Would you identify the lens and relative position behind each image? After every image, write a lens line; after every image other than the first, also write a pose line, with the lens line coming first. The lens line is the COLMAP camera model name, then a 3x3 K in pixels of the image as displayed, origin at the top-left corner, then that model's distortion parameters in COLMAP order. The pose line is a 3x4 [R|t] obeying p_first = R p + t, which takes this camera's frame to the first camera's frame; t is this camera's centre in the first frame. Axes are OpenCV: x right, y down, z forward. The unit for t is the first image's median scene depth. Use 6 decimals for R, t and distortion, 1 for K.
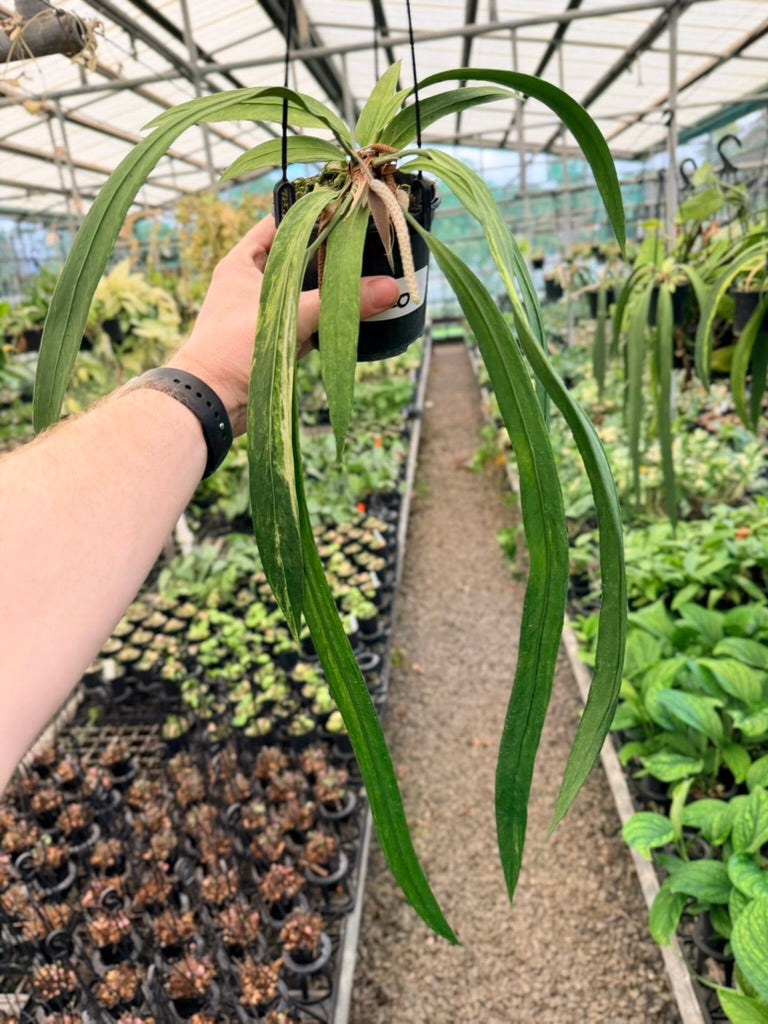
lens RADIAL K [[730.1, 0, 384.1], [0, 730.1, 506.5], [0, 0, 1]] dist [0.001369, -0.027992]
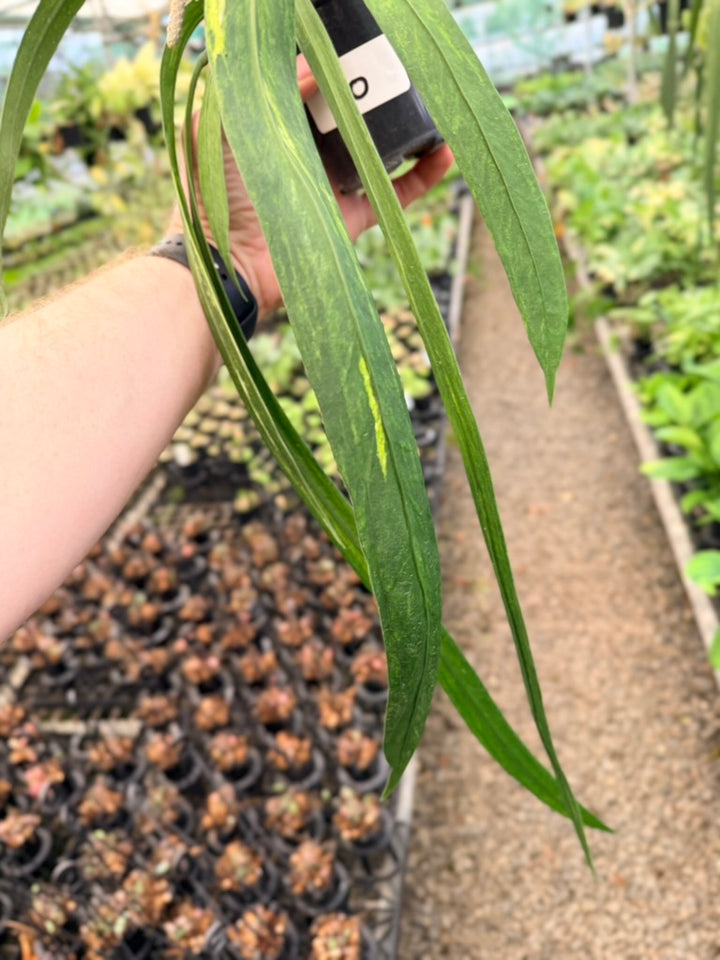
lens RADIAL K [[694.9, 0, 362.1], [0, 694.9, 485.5], [0, 0, 1]] dist [-0.029482, 0.000868]
pose [[0.991635, -0.043967, -0.121353, 0.006716], [0.072066, 0.968599, 0.237955, 0.053291], [0.107081, -0.244710, 0.963665, 0.048931]]
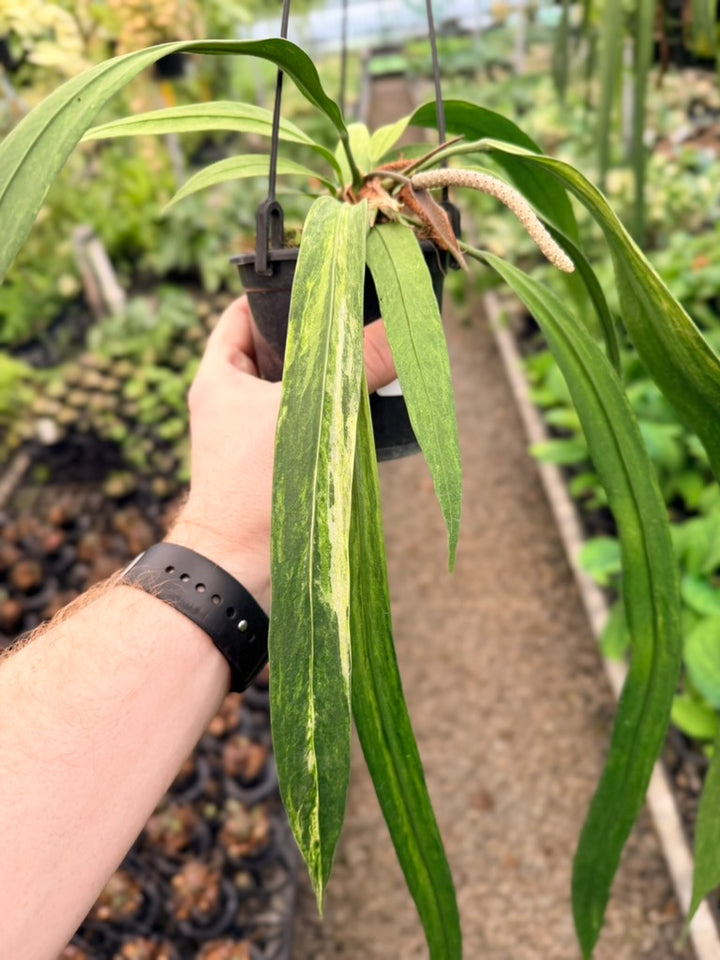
lens RADIAL K [[696.0, 0, 355.6], [0, 696.0, 482.1], [0, 0, 1]] dist [-0.028964, -0.007044]
pose [[0.998523, -0.047621, 0.026154, 0.005586], [0.037985, 0.956088, 0.290609, 0.042714], [-0.038845, -0.289186, 0.956484, 0.097354]]
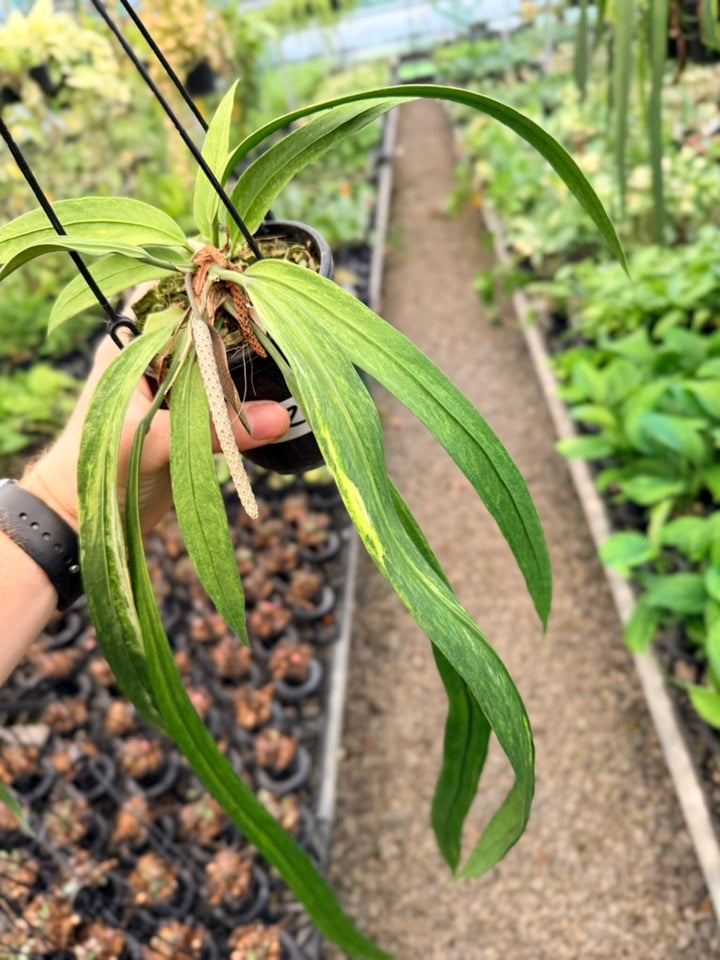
lens RADIAL K [[696.1, 0, 357.3], [0, 696.1, 474.6], [0, 0, 1]] dist [-0.034595, 0.003164]
pose [[0.997433, -0.065696, -0.028480, 0.020879], [0.070981, 0.959505, 0.272601, 0.042952], [0.009418, -0.273923, 0.961705, 0.079180]]
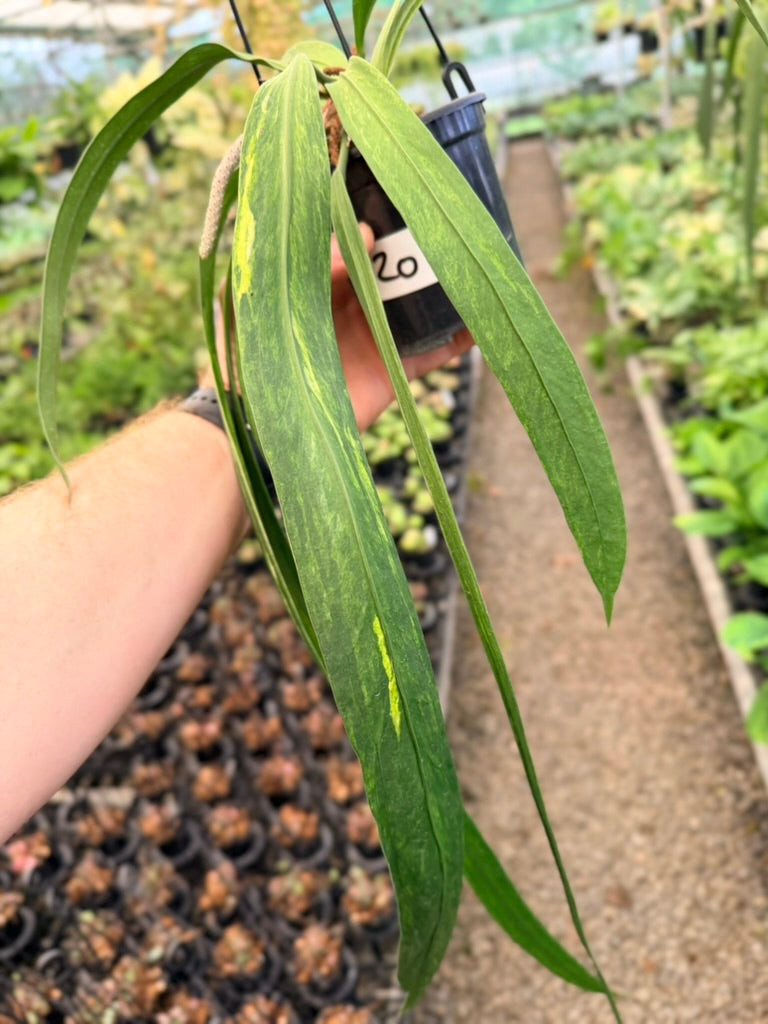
lens RADIAL K [[746.8, 0, 385.8], [0, 746.8, 516.2], [0, 0, 1]] dist [-0.040670, 0.007852]
pose [[0.993620, -0.034888, -0.107246, 0.005890], [0.058339, 0.972832, 0.224041, 0.043430], [0.096516, -0.228868, 0.968661, 0.052714]]
